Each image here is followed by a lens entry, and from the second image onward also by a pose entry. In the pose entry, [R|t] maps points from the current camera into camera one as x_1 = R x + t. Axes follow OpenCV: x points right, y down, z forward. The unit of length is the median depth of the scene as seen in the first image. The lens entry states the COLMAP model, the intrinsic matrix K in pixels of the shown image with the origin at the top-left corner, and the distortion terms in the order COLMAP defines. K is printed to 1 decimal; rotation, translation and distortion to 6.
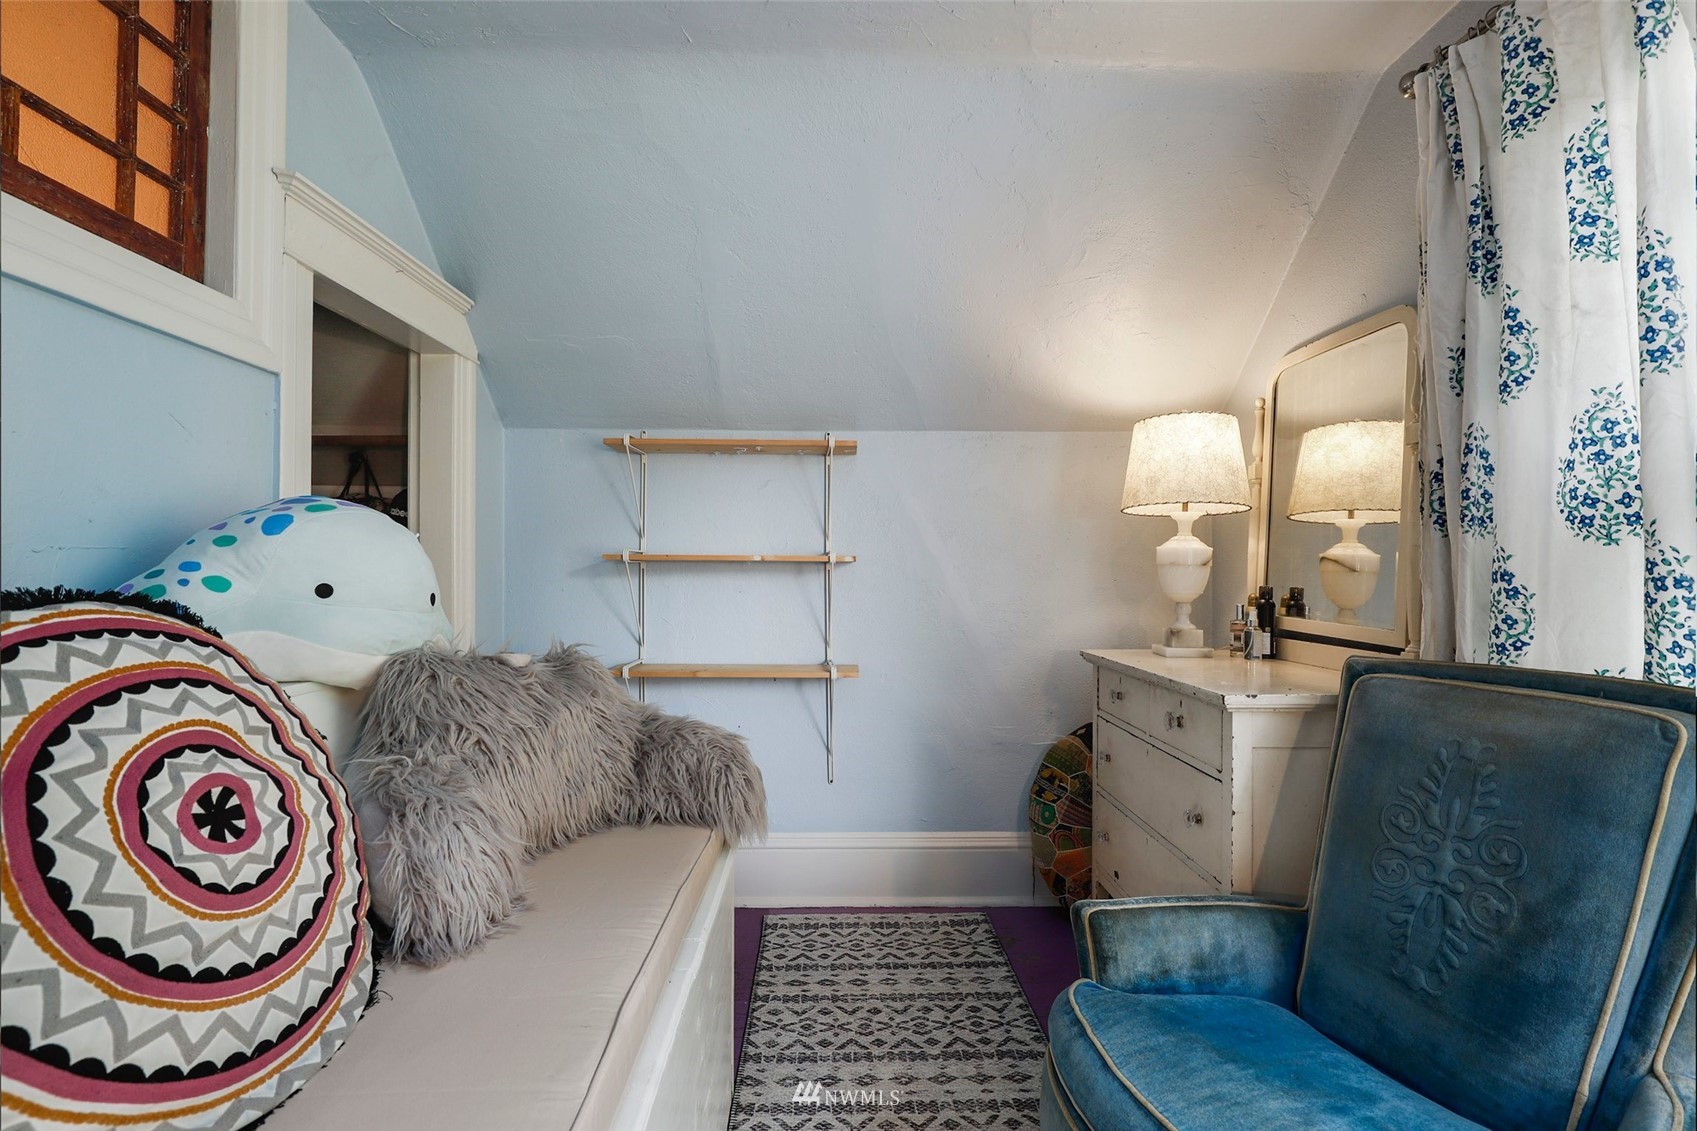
lens RADIAL K [[794.5, 0, 848.5], [0, 794.5, 565.5], [0, 0, 1]] dist [-0.028207, 0.013679]
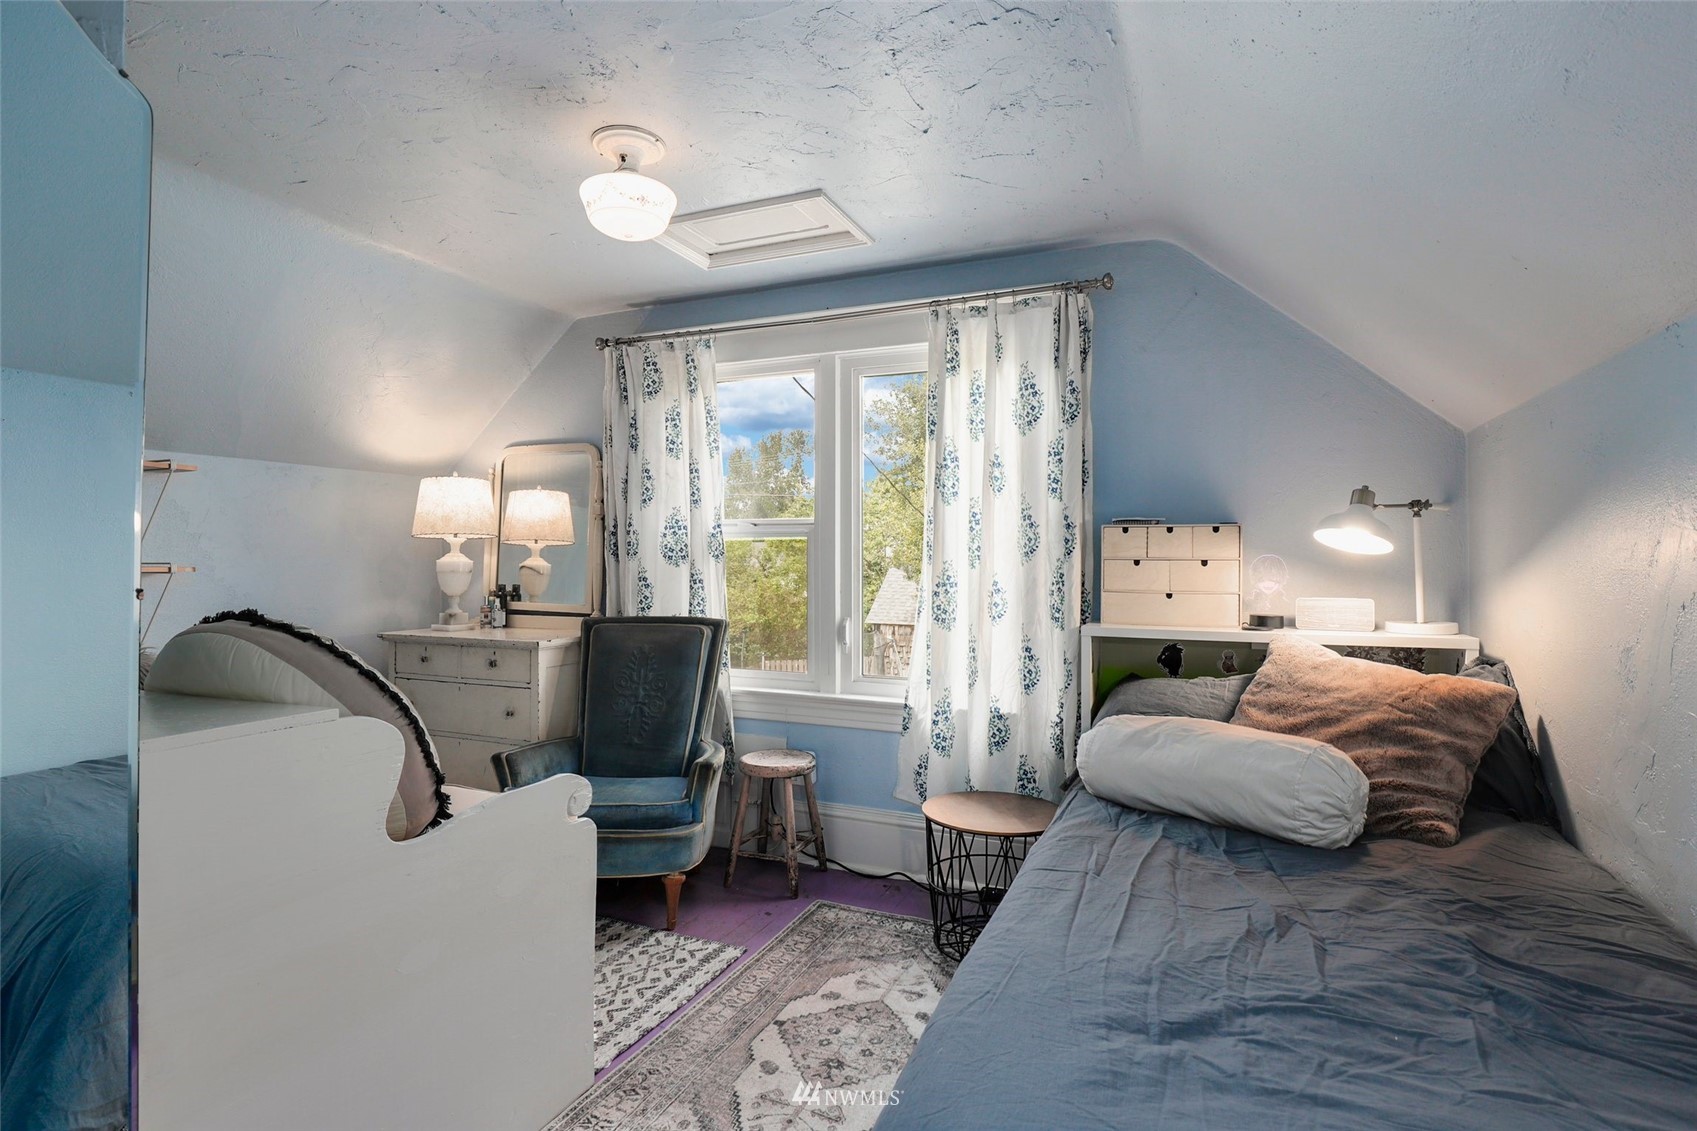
lens RADIAL K [[845.5, 0, 848.5], [0, 845.5, 565.5], [0, 0, 1]] dist [-0.000093, -0.000008]
pose [[0.412461, -0.009902, 0.910922, -1.217133], [-0.006762, 0.999880, 0.013930, -0.065511], [-0.910950, -0.011906, 0.412344, -0.617643]]
